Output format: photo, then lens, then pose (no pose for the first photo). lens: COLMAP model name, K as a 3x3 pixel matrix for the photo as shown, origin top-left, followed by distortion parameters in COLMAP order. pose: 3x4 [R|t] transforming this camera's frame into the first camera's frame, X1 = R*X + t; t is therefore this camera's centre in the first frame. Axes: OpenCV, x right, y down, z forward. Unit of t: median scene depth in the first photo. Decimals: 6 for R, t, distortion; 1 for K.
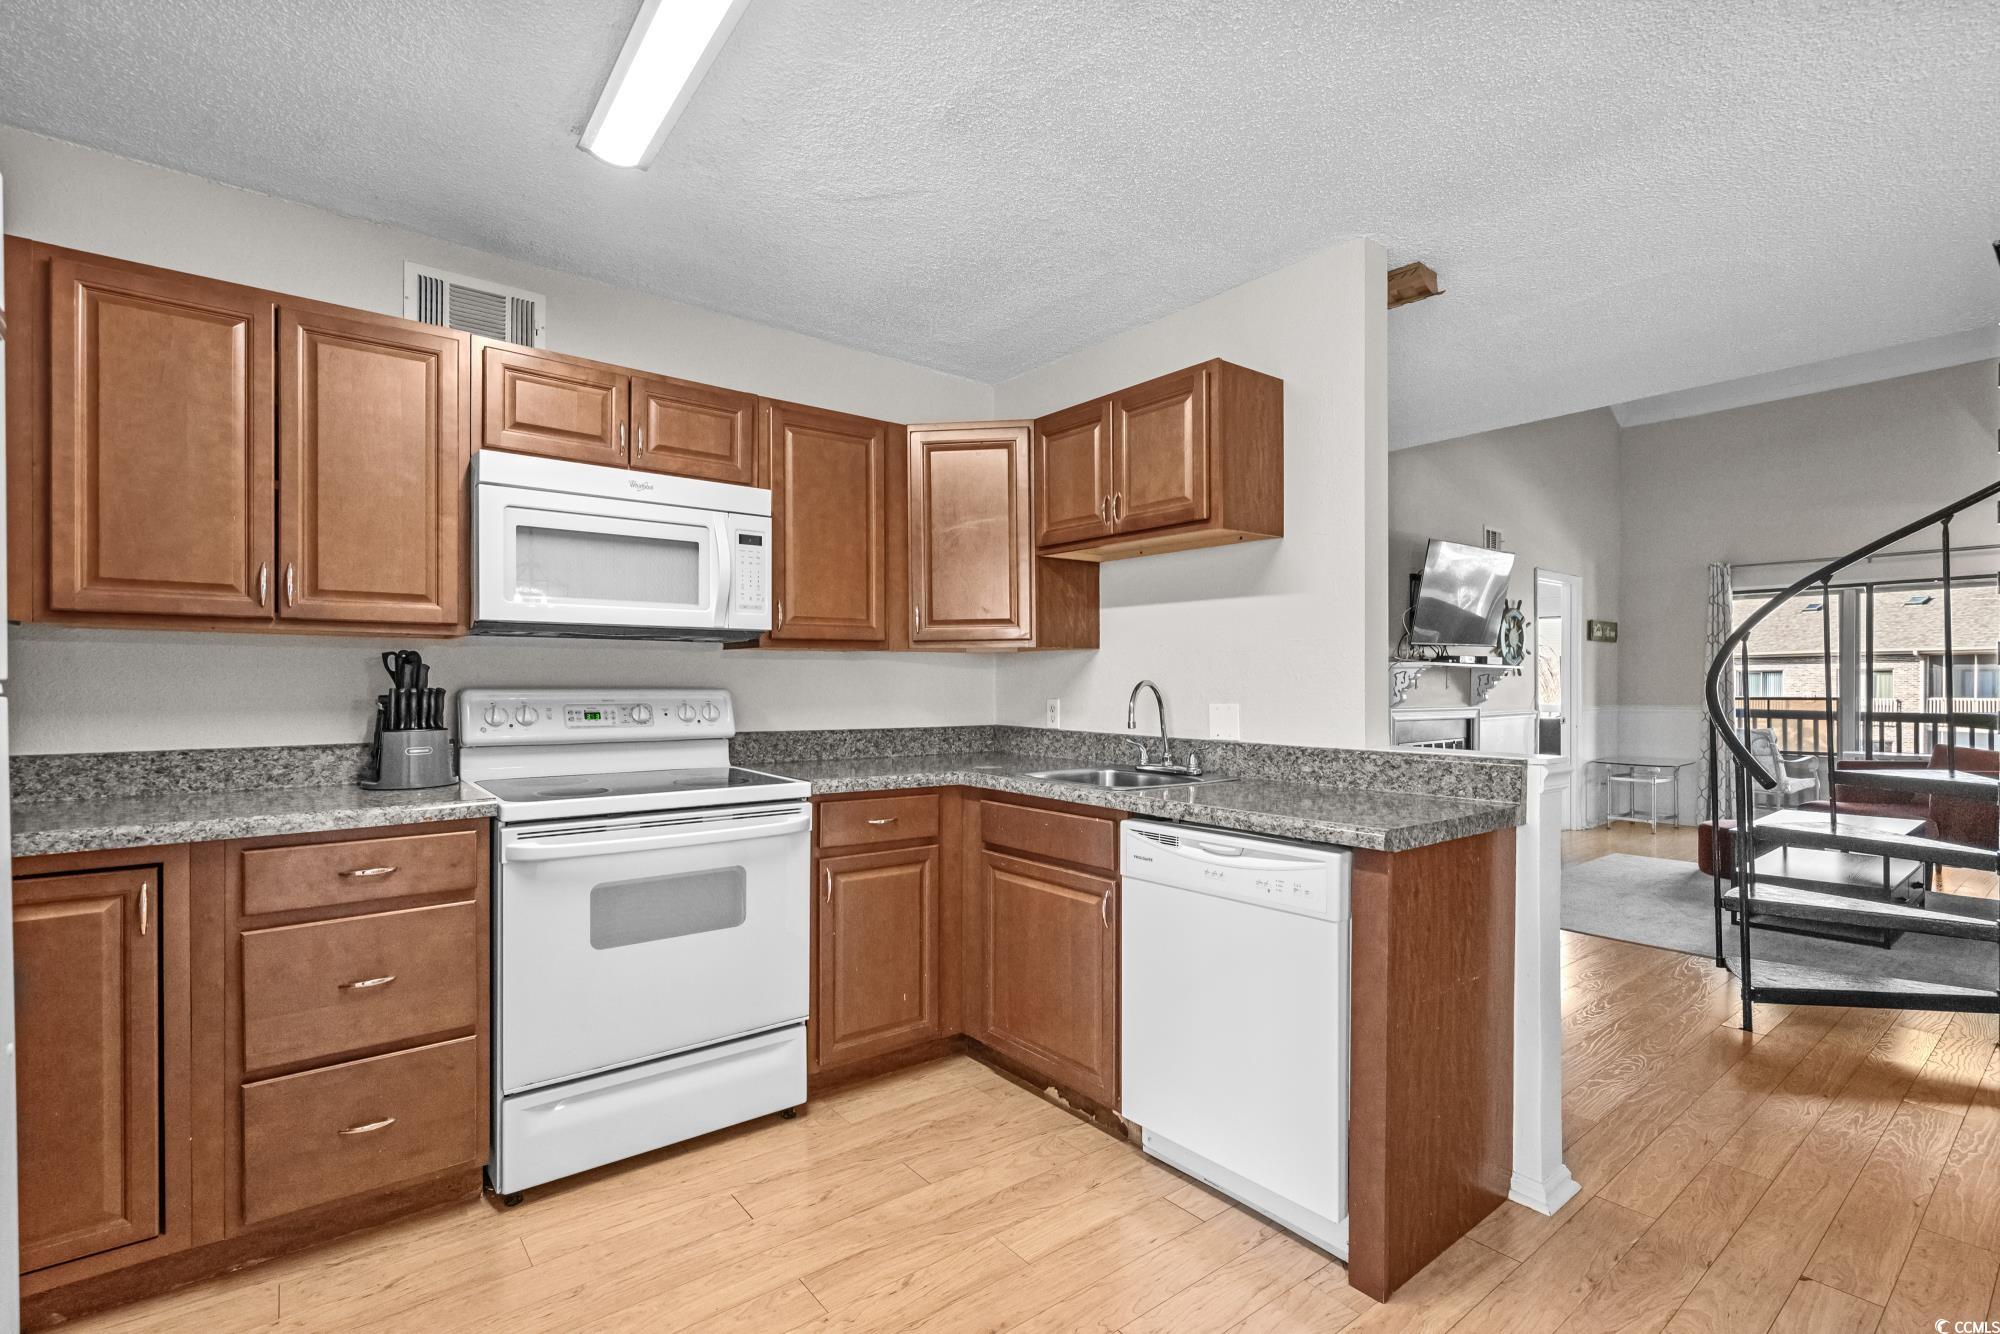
lens RADIAL K [[914.5, 0, 1007.6], [0, 914.5, 687.3], [0, 0, 1]] dist [-0.012525, 0.005740]
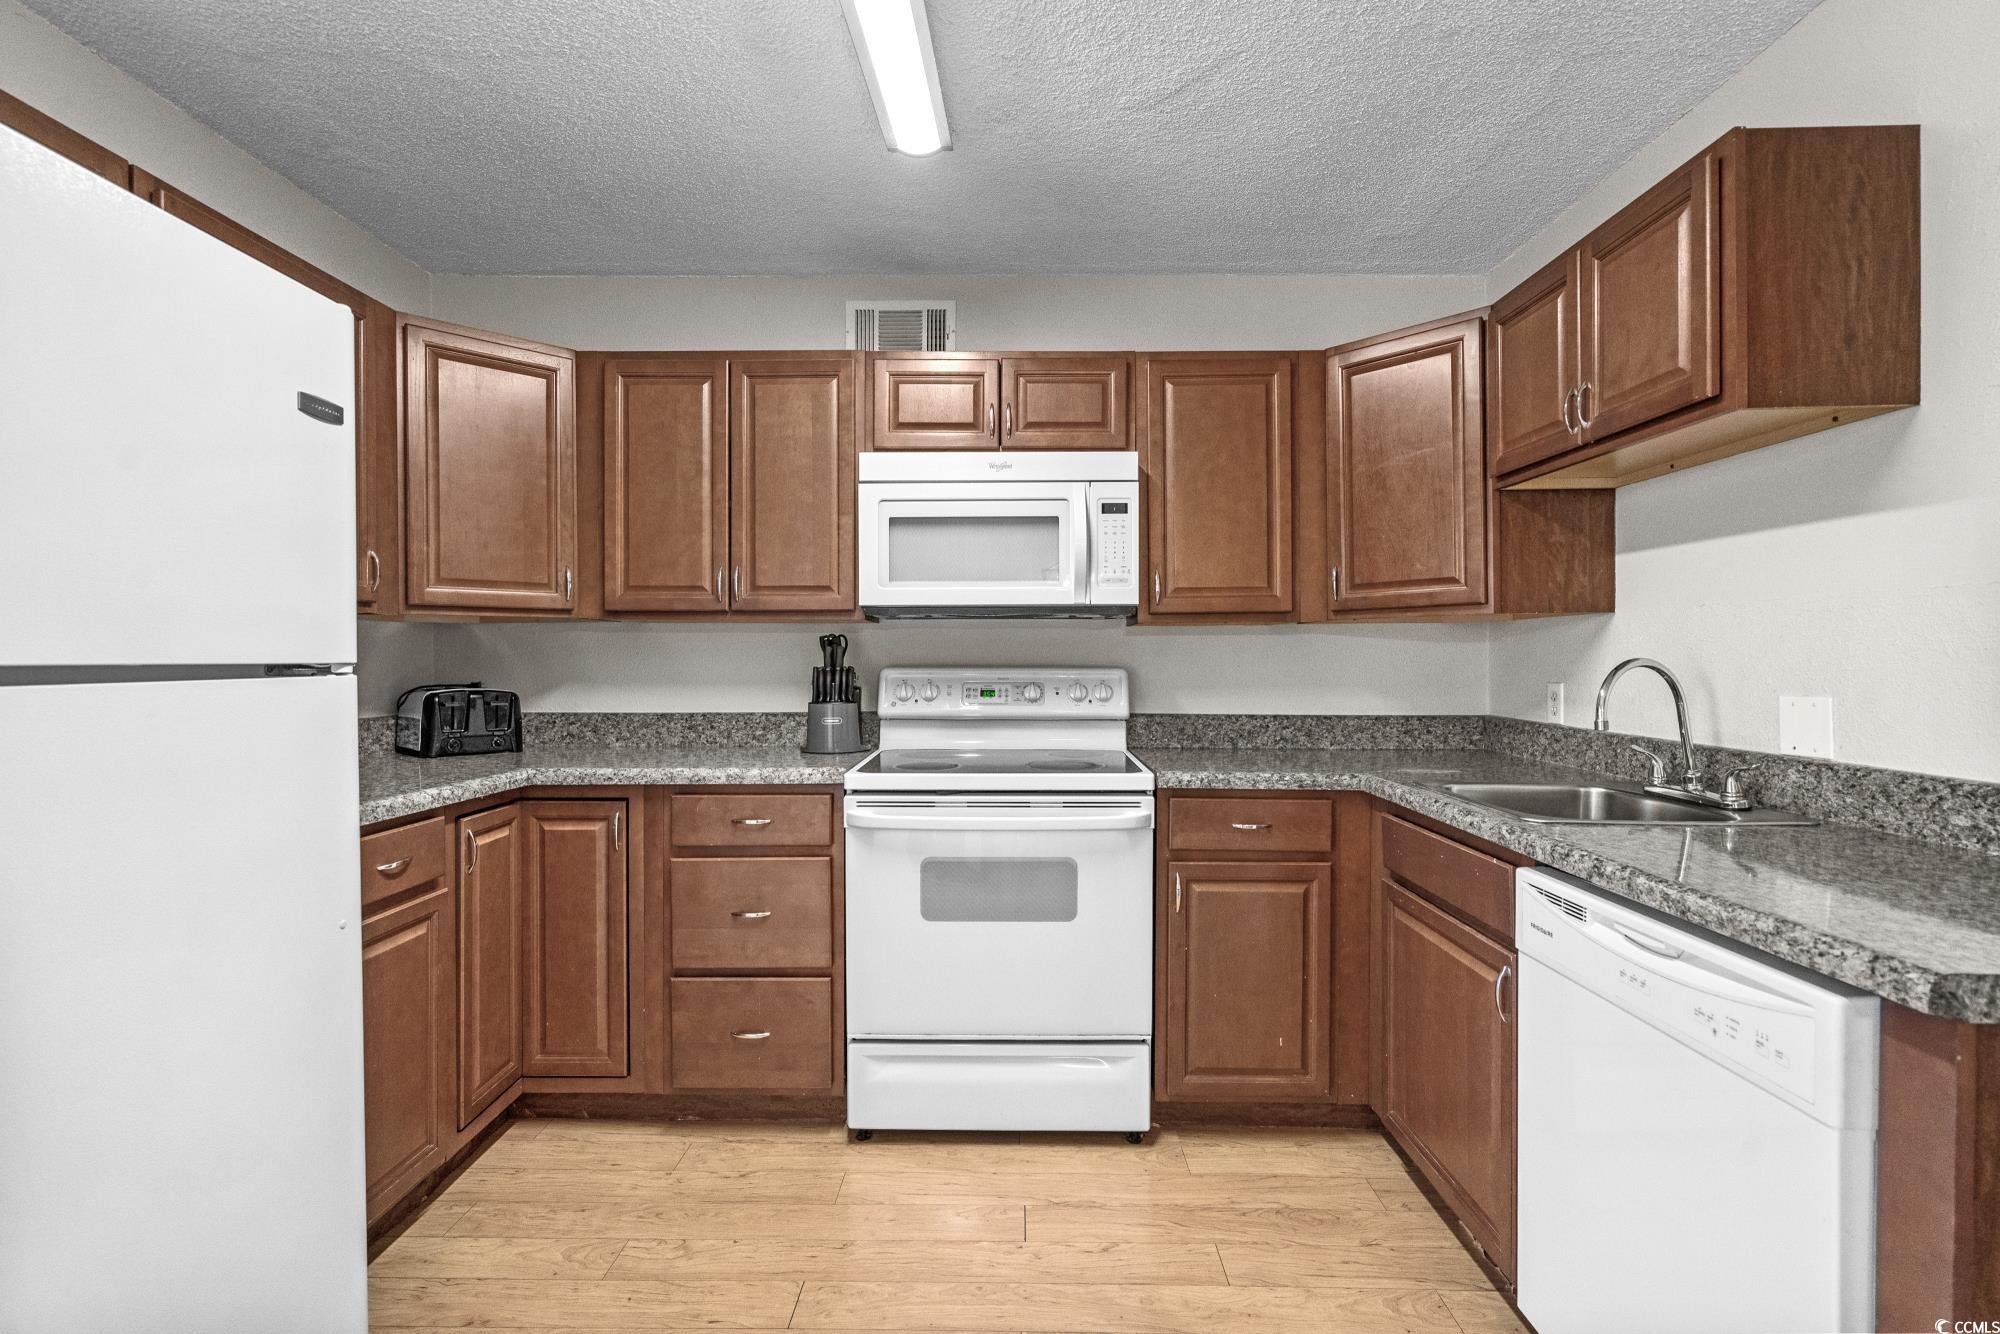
lens RADIAL K [[914.5, 0, 1002.3], [0, 914.5, 662.9], [0, 0, 1]] dist [-0.012525, 0.005740]
pose [[0.771735, 0.002052, -0.635941, 0.237397], [-0.001291, 0.999998, 0.001660, -0.005466], [0.635943, -0.000460, 0.771736, 0.220415]]
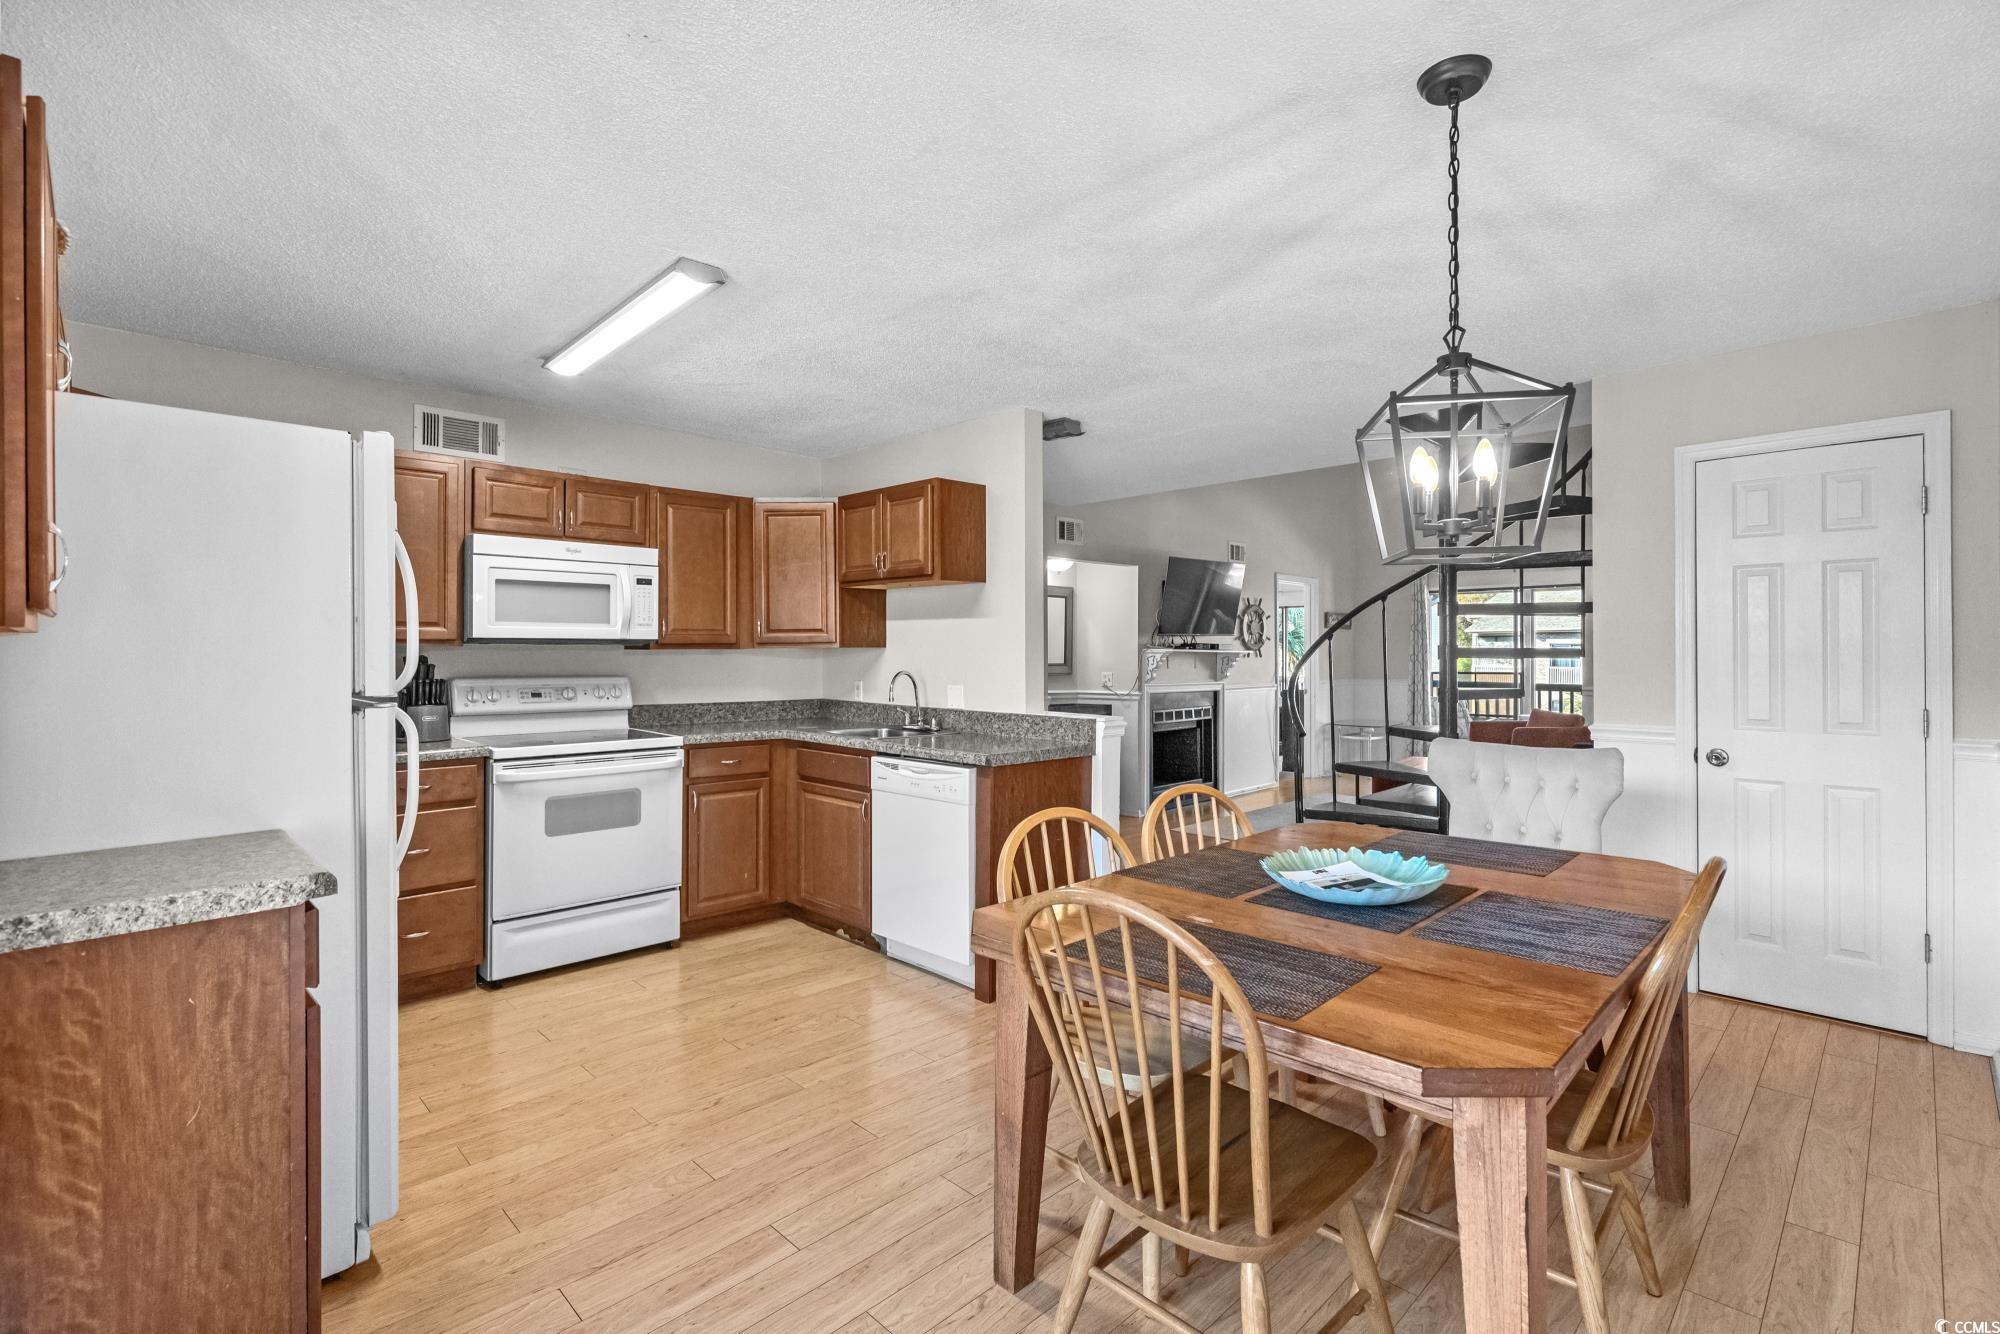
lens RADIAL K [[914.5, 0, 1005.4], [0, 914.5, 649.8], [0, 0, 1]] dist [-0.012525, 0.005740]
pose [[0.993920, 0.000916, 0.110104, 0.169237], [-0.000111, 0.999973, -0.007312, -0.036231], [-0.110108, 0.007256, 0.993893, -0.650991]]
